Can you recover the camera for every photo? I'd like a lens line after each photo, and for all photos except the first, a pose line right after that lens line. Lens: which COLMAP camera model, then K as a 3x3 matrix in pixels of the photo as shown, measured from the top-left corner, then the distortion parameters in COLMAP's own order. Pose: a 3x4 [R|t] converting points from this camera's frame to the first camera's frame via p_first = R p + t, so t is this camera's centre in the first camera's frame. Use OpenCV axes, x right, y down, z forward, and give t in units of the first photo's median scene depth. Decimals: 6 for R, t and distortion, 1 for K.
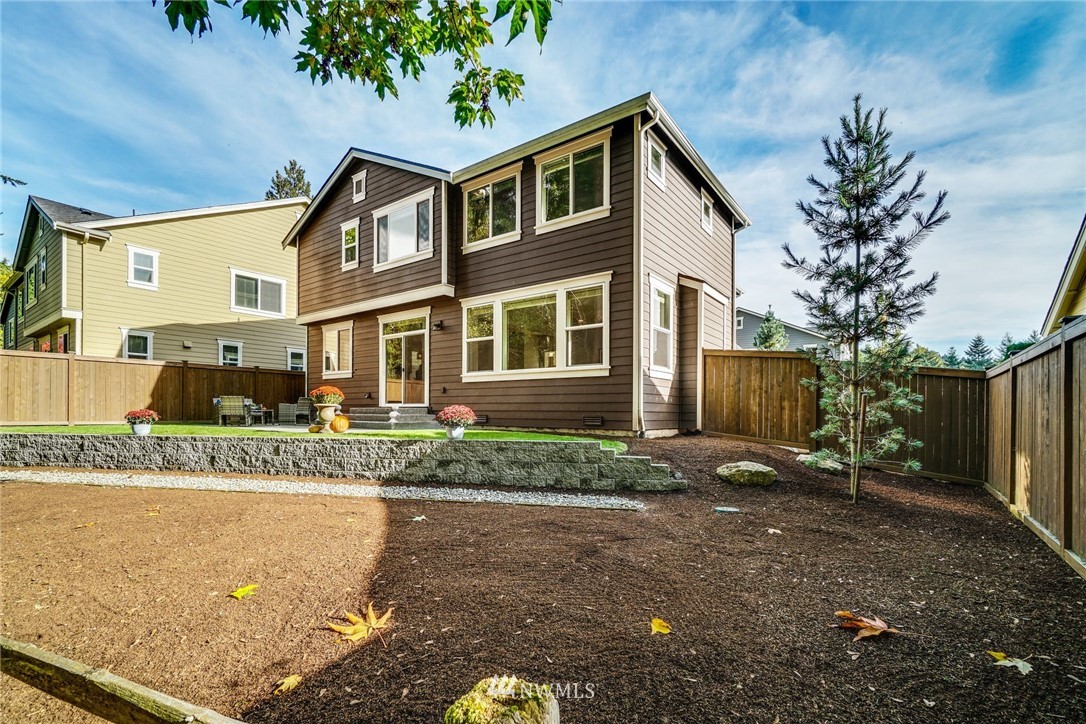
lens RADIAL K [[473.4, 0, 485.5], [0, 473.4, 399.7], [0, 0, 1]] dist [-0.001755, 0.000720]
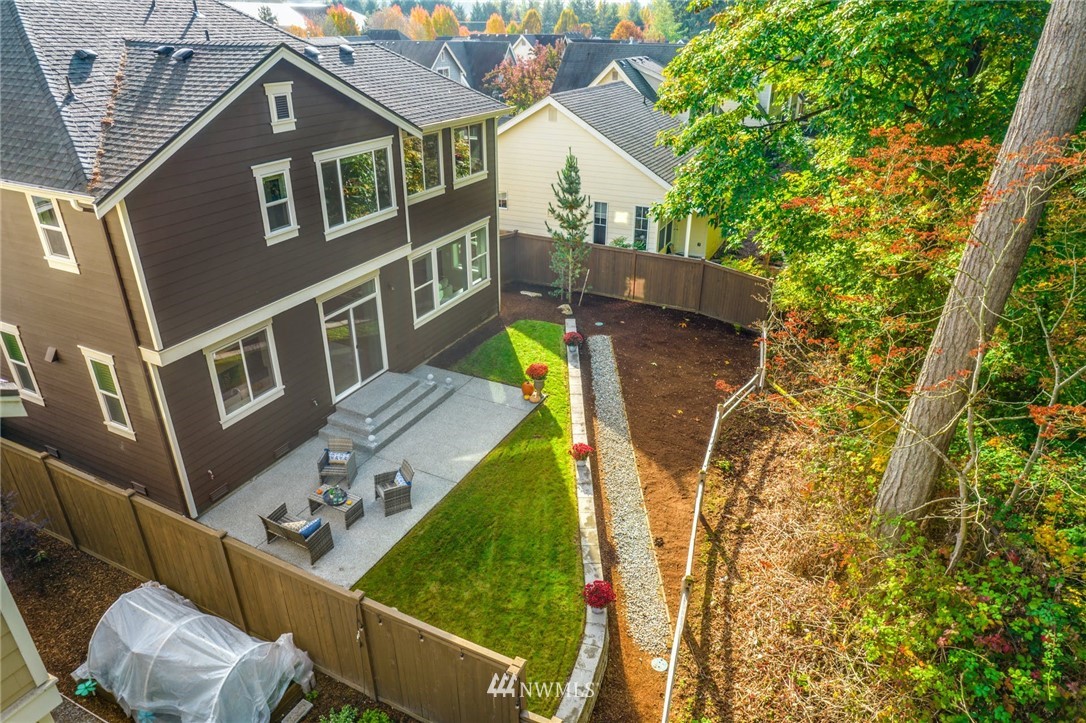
lens RADIAL K [[692.1, 0, 538.8], [0, 692.1, 362.7], [0, 0, 1]] dist [-0.025918, 0.013679]
pose [[-0.198529, -0.427597, 0.881900, -1.520621], [-0.004375, 0.900188, 0.435479, -0.654042], [-0.980085, 0.082597, -0.180584, 1.042848]]
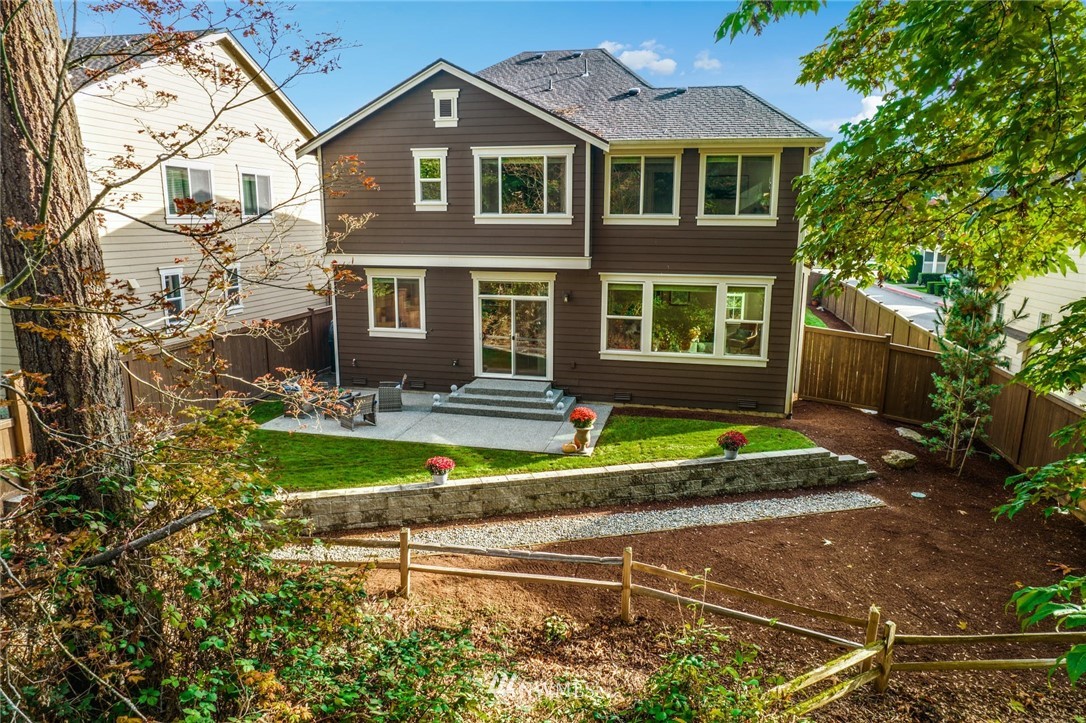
lens RADIAL K [[692.1, 0, 546.3], [0, 692.1, 362.3], [0, 0, 1]] dist [-0.025918, 0.013679]
pose [[0.901696, -0.069529, 0.426744, -0.777097], [-0.017228, 0.980424, 0.196142, -0.315552], [-0.432027, -0.184213, 0.882847, -0.217473]]
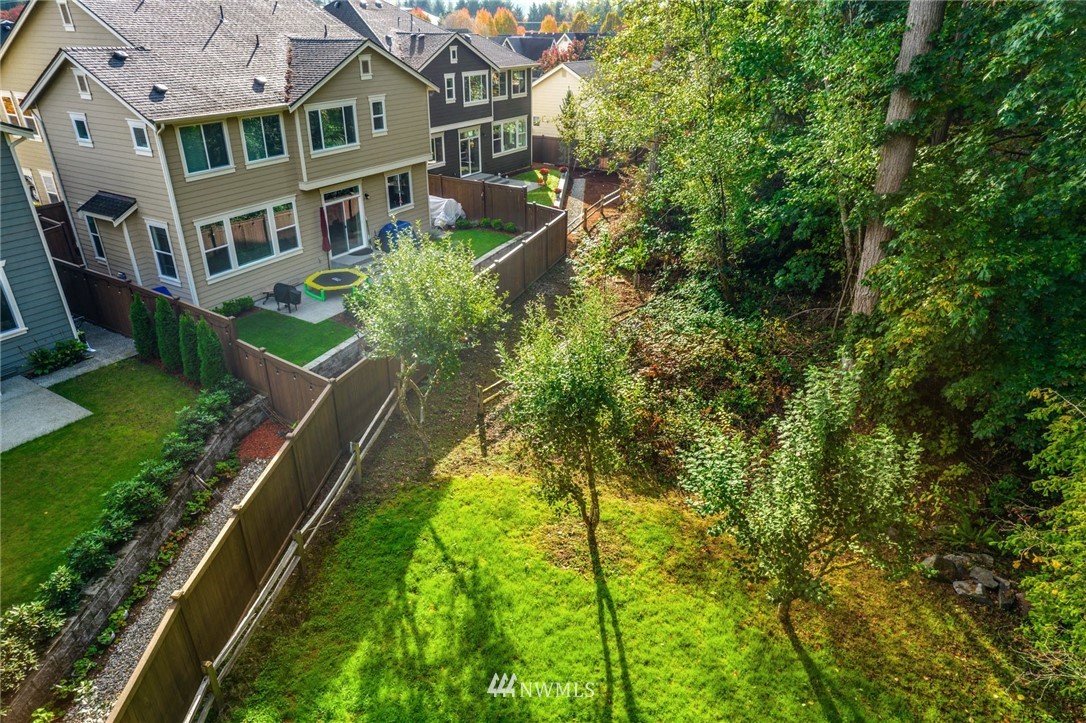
lens RADIAL K [[692.1, 0, 540.6], [0, 692.1, 358.3], [0, 0, 1]] dist [-0.025918, 0.013679]
pose [[-0.126362, -0.428474, 0.894674, -3.732893], [-0.005869, 0.902211, 0.431255, -0.649621], [-0.991967, 0.049243, -0.116520, 1.250611]]
